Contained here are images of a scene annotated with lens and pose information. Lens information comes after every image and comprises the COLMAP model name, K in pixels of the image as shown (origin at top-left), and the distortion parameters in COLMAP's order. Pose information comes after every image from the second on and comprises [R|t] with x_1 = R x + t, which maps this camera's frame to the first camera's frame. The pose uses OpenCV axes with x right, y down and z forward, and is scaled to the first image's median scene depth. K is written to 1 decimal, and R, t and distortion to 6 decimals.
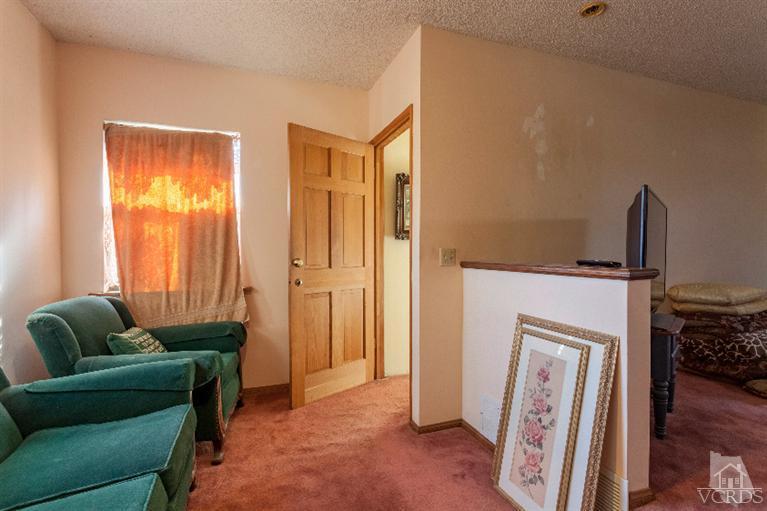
lens RADIAL K [[368.7, 0, 385.2], [0, 368.7, 256.7], [0, 0, 1]] dist [0.000313, -0.000672]
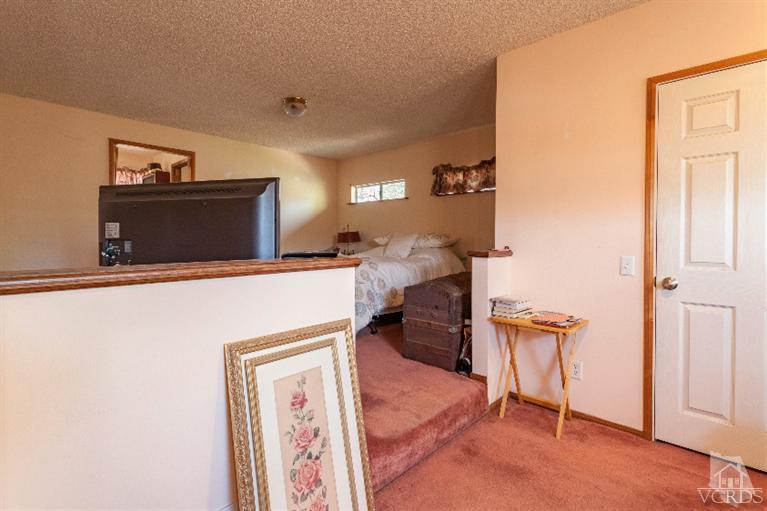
lens RADIAL K [[368.7, 0, 379.5], [0, 368.7, 245.1], [0, 0, 1]] dist [0.000313, -0.000672]
pose [[-0.419428, -0.007204, 0.907760, -0.360917], [0.027113, 0.999423, 0.020459, -0.022510], [-0.907384, 0.033193, -0.418991, 1.180067]]
